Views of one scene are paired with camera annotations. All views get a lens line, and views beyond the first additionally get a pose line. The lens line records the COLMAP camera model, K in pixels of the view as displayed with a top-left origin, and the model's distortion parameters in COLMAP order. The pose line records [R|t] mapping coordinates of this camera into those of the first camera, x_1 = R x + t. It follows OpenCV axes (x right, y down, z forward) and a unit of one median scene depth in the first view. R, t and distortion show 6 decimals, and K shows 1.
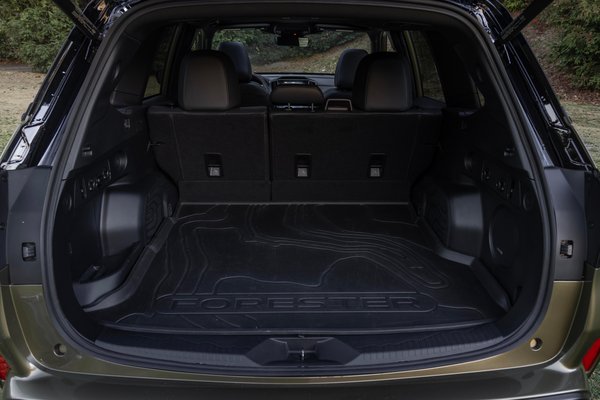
lens RADIAL K [[465.0, 0, 300.4], [0, 465.0, 202.4], [0, 0, 1]] dist [-0.002157, -0.003601]
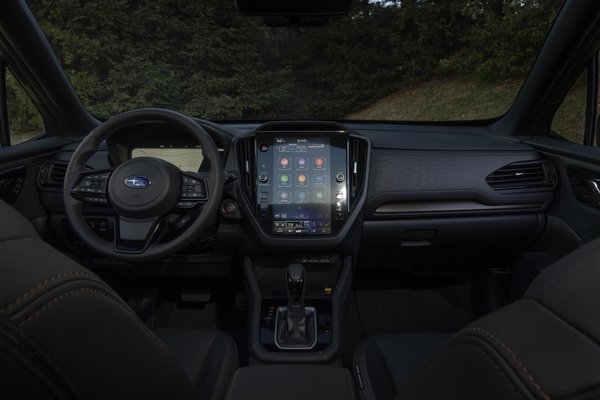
lens RADIAL K [[415.9, 0, 300.0], [0, 415.9, 200.0], [0, 0, 1]] dist [-0.025431, 0.000046]
pose [[0.999261, -0.005043, -0.038104, -0.013286], [0.000225, 0.992104, -0.125418, -0.433990], [0.038436, 0.125317, 0.991372, 1.733961]]
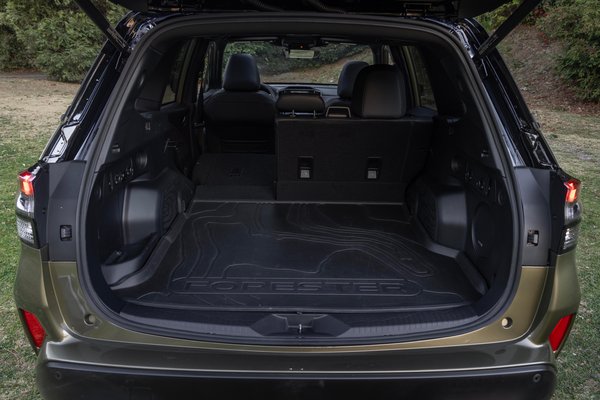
lens RADIAL K [[462.4, 0, 298.7], [0, 462.4, 201.5], [0, 0, 1]] dist [0.002994, 0.001699]
pose [[0.999724, 0.013650, -0.019145, 0.015214], [-0.014061, 0.999670, -0.021515, 0.033943], [0.018845, 0.021778, 0.999585, -0.114815]]
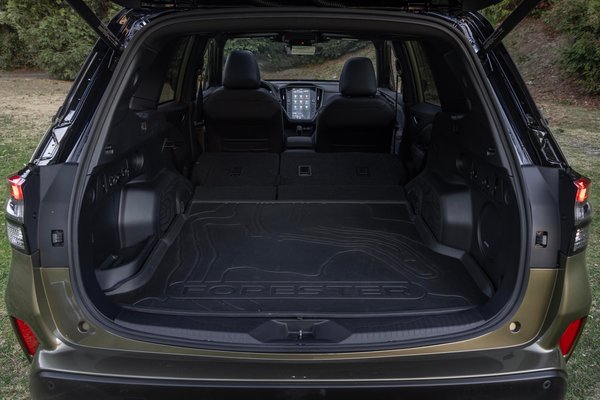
lens RADIAL K [[464.5, 0, 300.0], [0, 464.5, 200.0], [0, 0, 1]] dist [0.001208, 0.000913]
pose [[0.999660, 0.005080, -0.025567, 0.024559], [-0.005539, 0.999825, -0.017882, 0.023707], [0.025472, 0.018017, 0.999513, -0.087037]]
